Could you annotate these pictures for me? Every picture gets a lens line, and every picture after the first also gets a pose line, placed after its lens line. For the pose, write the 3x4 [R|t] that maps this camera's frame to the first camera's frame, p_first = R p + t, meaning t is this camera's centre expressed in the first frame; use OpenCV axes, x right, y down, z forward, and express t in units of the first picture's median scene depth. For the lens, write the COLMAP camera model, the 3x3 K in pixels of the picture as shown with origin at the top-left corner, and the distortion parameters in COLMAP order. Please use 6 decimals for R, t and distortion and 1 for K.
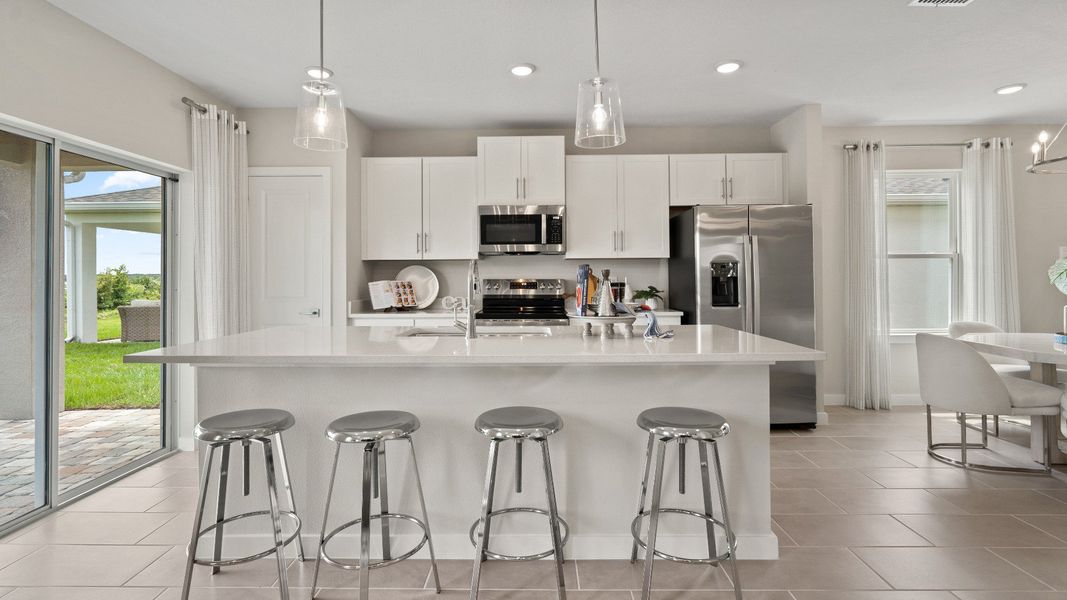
lens RADIAL K [[491.6, 0, 533.7], [0, 491.6, 276.5], [0, 0, 1]] dist [-0.005059, 0.001871]
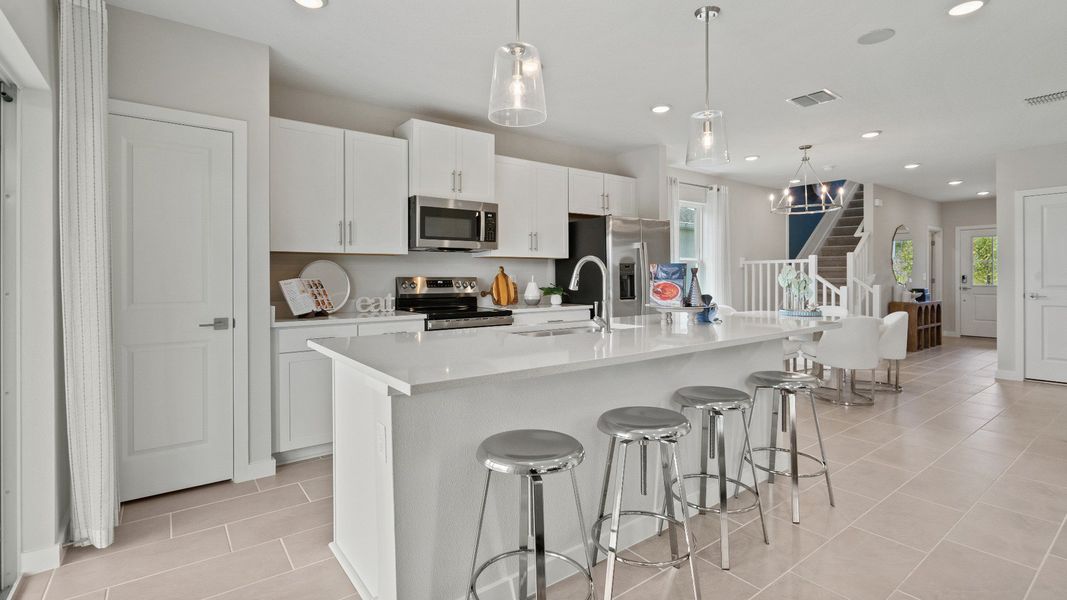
lens RADIAL K [[491.6, 0, 531.2], [0, 491.6, 278.6], [0, 0, 1]] dist [-0.005059, 0.001871]
pose [[0.787712, -0.000466, 0.616043, -0.494186], [-0.003467, 0.999981, 0.005189, 0.003300], [-0.616034, -0.006223, 0.787695, 0.158102]]
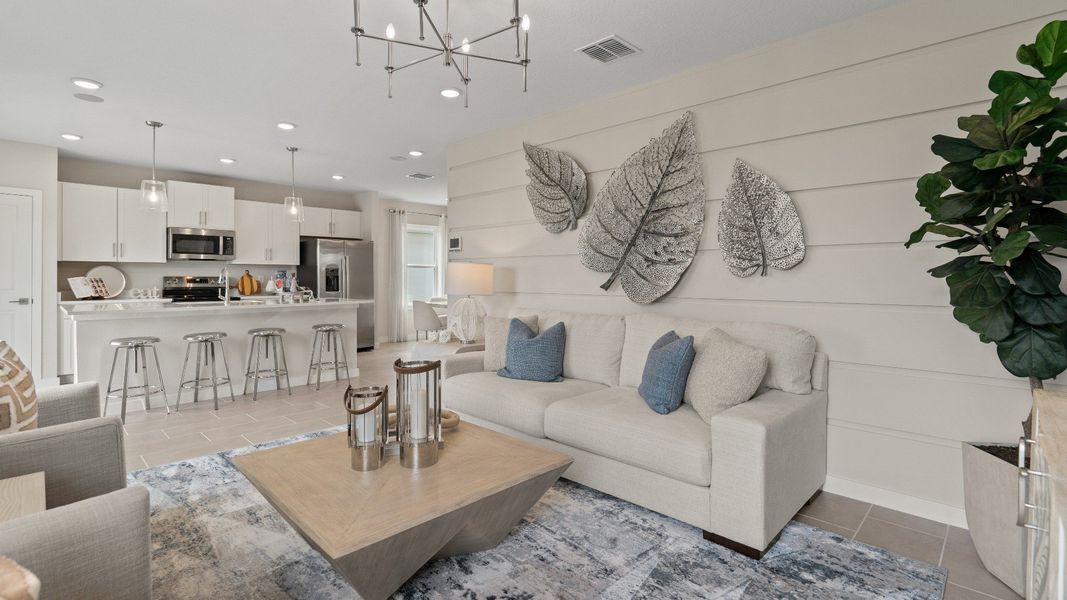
lens RADIAL K [[491.6, 0, 523.4], [0, 491.6, 277.4], [0, 0, 1]] dist [-0.005059, 0.001871]
pose [[0.688851, 0.006164, 0.724877, -0.443402], [-0.009251, 0.999957, 0.000288, -0.001675], [-0.724844, -0.006904, 0.688878, -0.785915]]
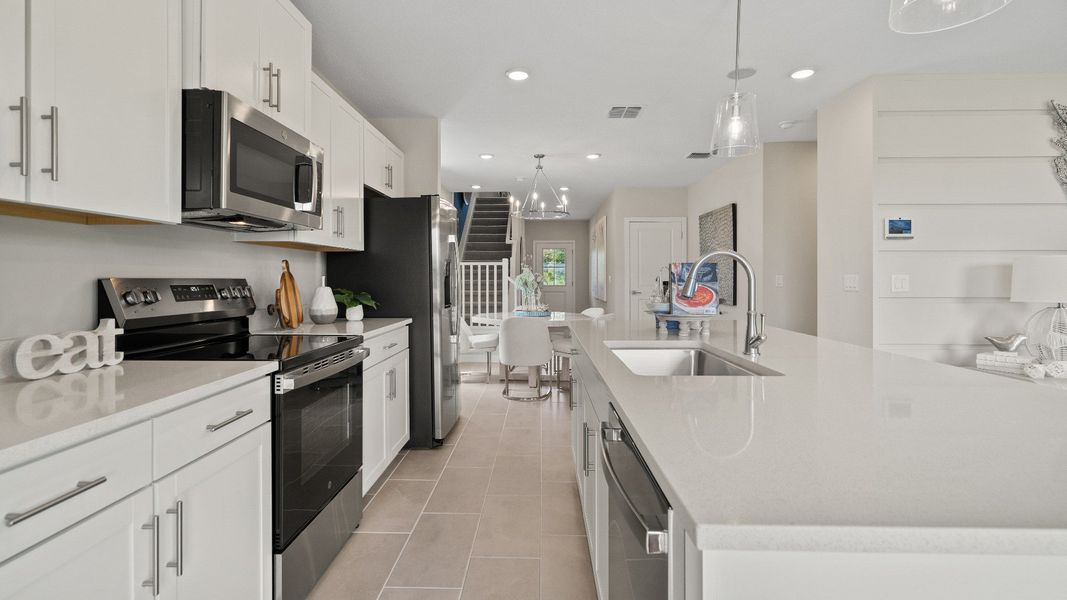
lens RADIAL K [[491.6, 0, 521.7], [0, 491.6, 275.5], [0, 0, 1]] dist [-0.005059, 0.001871]
pose [[0.014231, 0.009076, 0.999858, -0.492354], [-0.004686, 0.999948, -0.009010, 0.006173], [-0.999888, -0.004557, 0.014273, 0.746502]]
